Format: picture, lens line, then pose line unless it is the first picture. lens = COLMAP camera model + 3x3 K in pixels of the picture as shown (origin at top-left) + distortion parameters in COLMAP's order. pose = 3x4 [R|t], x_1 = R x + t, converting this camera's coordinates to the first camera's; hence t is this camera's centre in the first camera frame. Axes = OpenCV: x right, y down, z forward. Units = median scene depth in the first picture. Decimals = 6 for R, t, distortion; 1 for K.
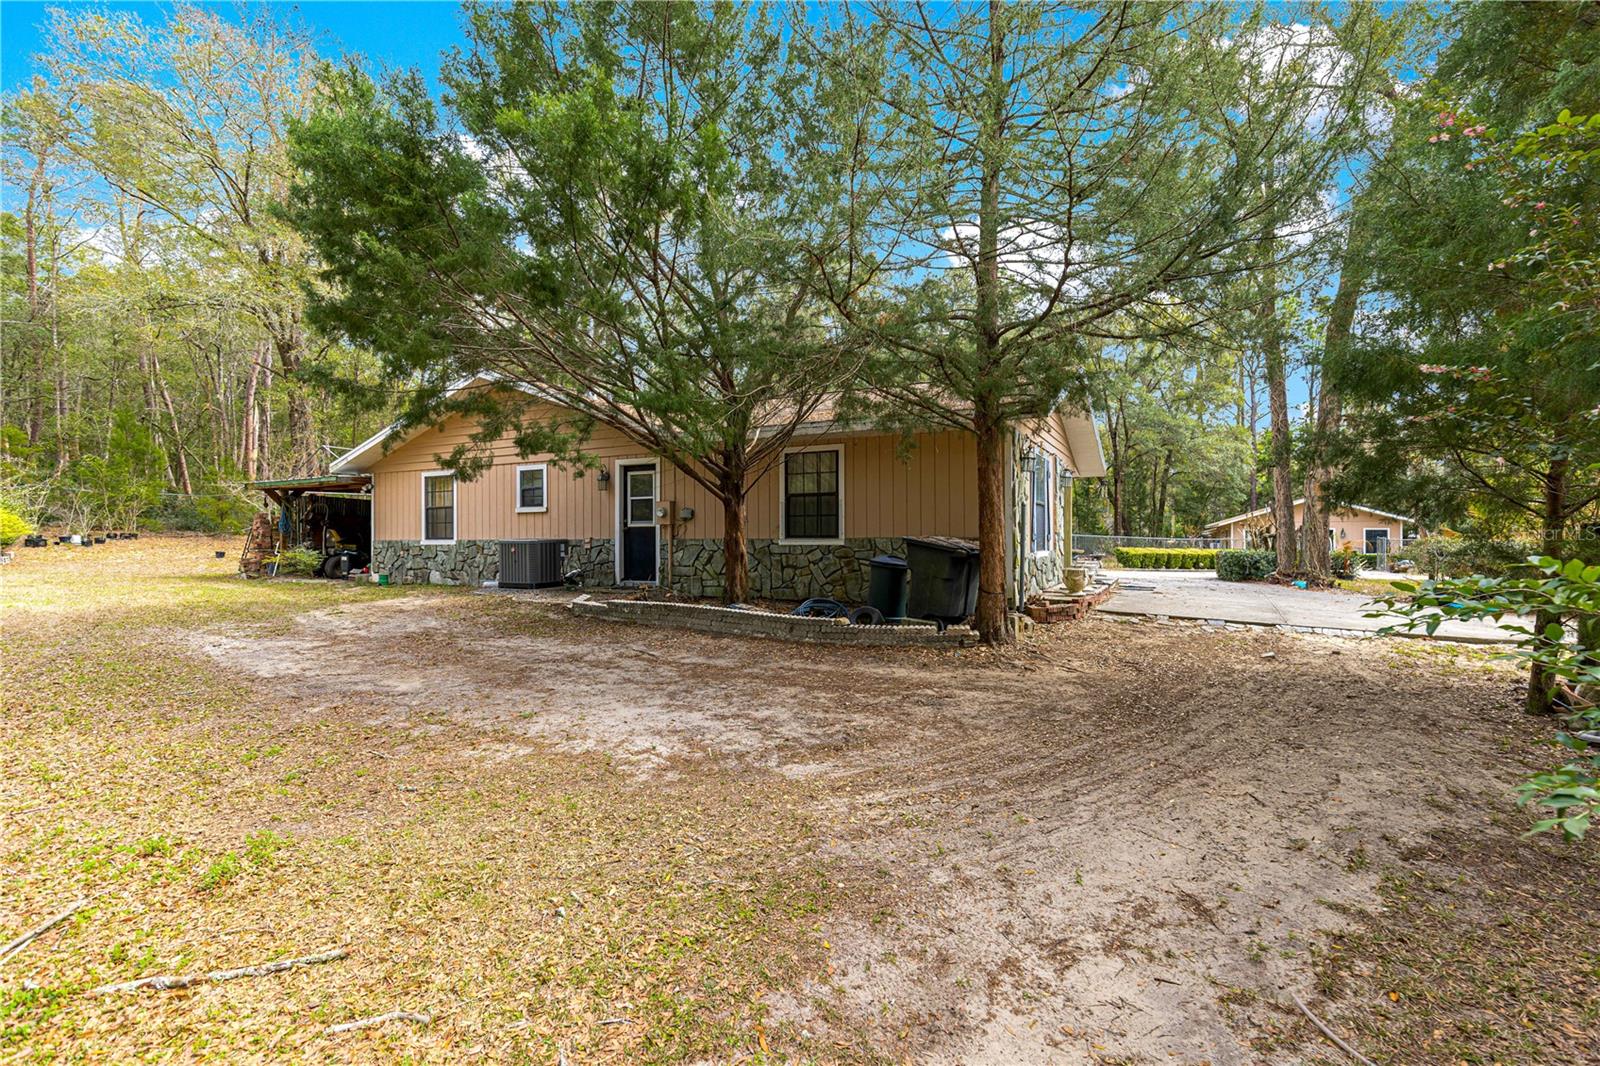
lens RADIAL K [[723.6, 0, 800.0], [0, 723.6, 533.0], [0, 0, 1]] dist [0.000435, 0.000031]
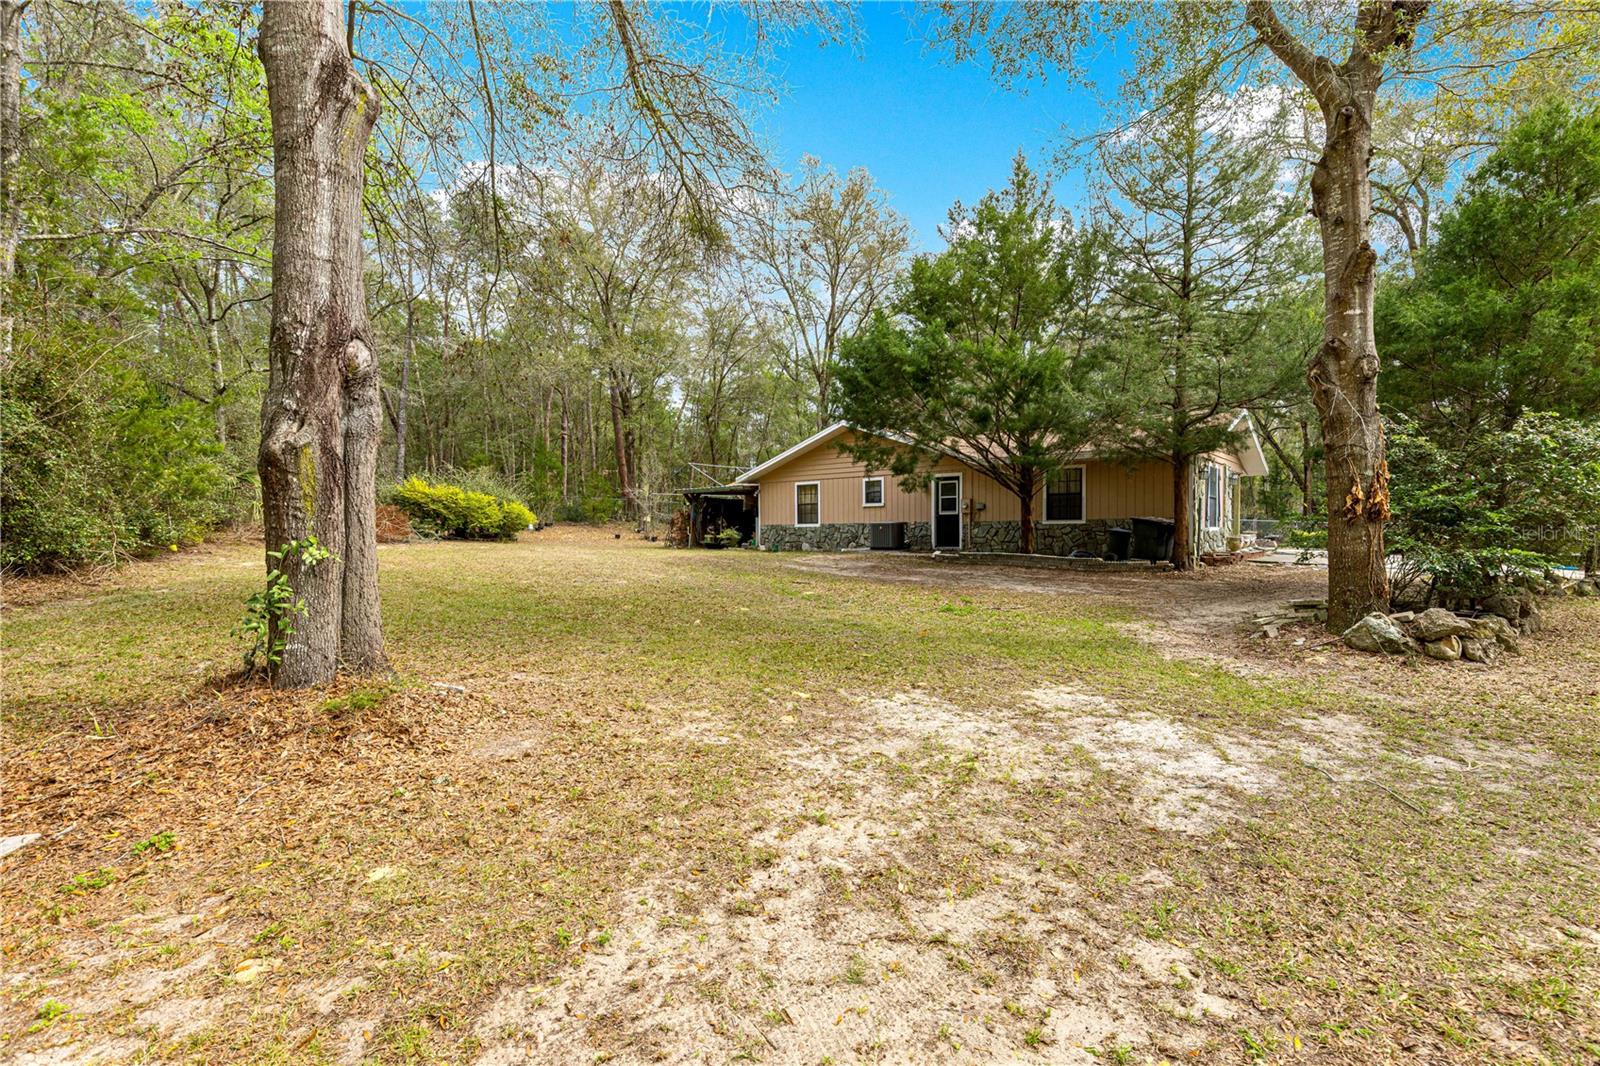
lens RADIAL K [[713.1, 0, 799.8], [0, 713.1, 542.8], [0, 0, 1]] dist [0.000260, 0.000001]
pose [[0.975363, -0.000628, -0.220607, -0.191946], [0.006660, 0.999624, 0.026603, 0.010942], [0.220508, -0.027417, 0.975000, -0.675737]]
